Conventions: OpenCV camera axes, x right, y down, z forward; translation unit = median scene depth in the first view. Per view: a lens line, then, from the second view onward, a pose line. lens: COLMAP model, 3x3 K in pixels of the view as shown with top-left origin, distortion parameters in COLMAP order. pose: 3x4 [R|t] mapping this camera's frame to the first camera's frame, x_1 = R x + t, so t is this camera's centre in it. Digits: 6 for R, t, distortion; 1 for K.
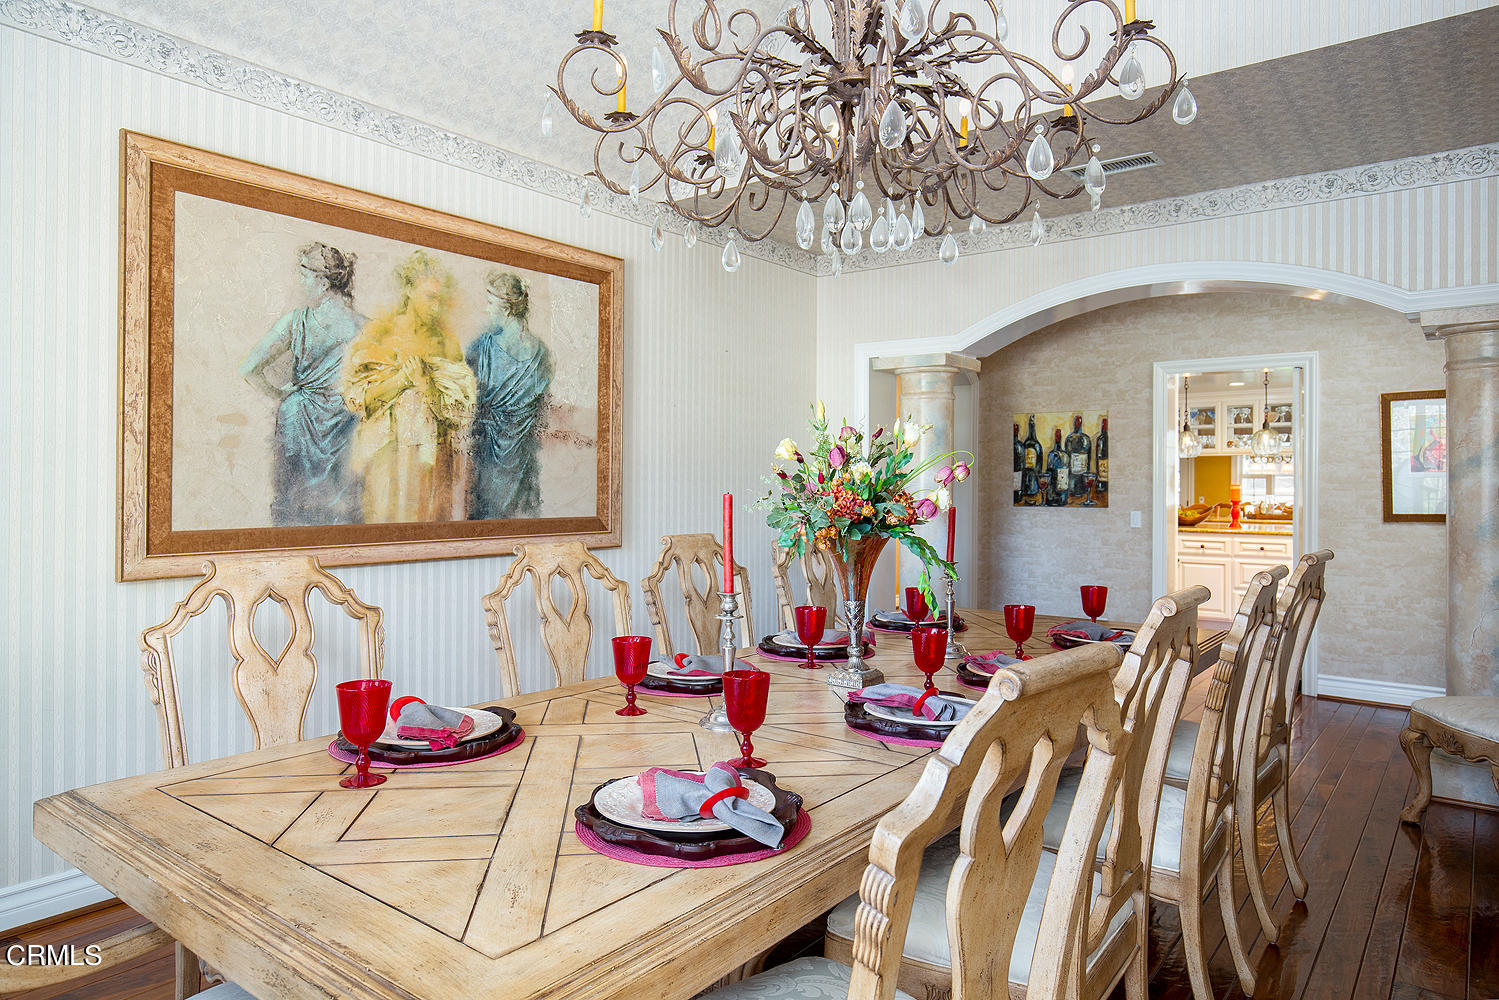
lens RADIAL K [[949.3, 0, 748.4], [0, 949.3, 493.1], [0, 0, 1]] dist [0.004301, 0.001185]
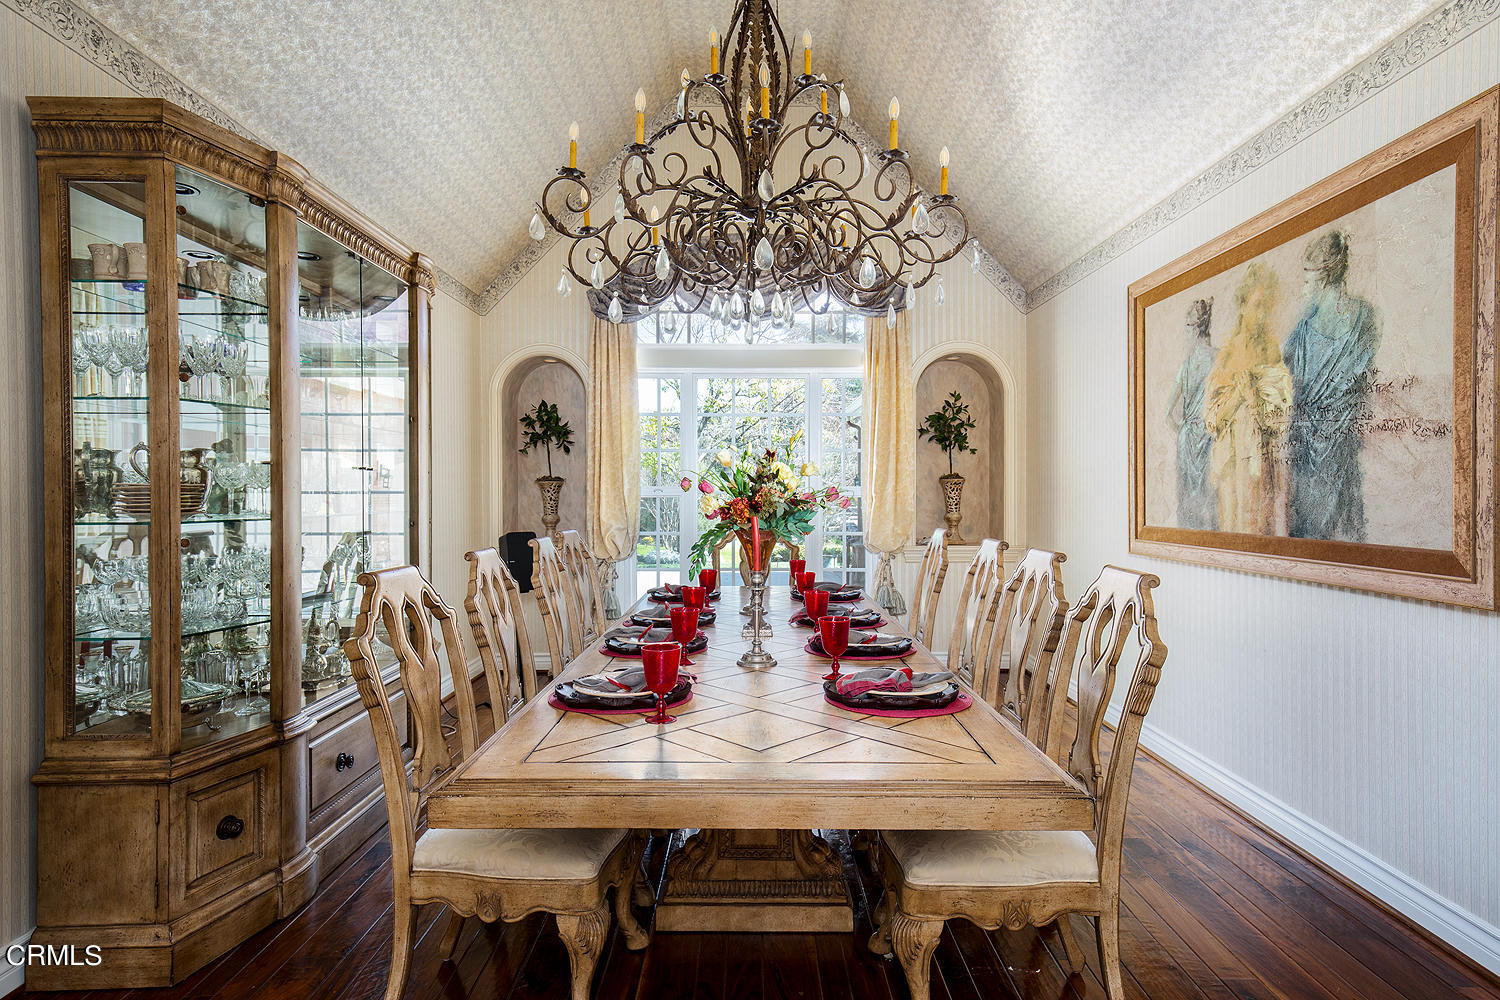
lens RADIAL K [[856.5, 0, 752.3], [0, 856.5, 496.8], [0, 0, 1]] dist [-0.000228, -0.000079]
pose [[-0.789218, 0.005925, -0.614085, 0.593870], [-0.001562, 0.999931, 0.011654, -0.017715], [0.614111, 0.010157, -0.789154, 1.315908]]
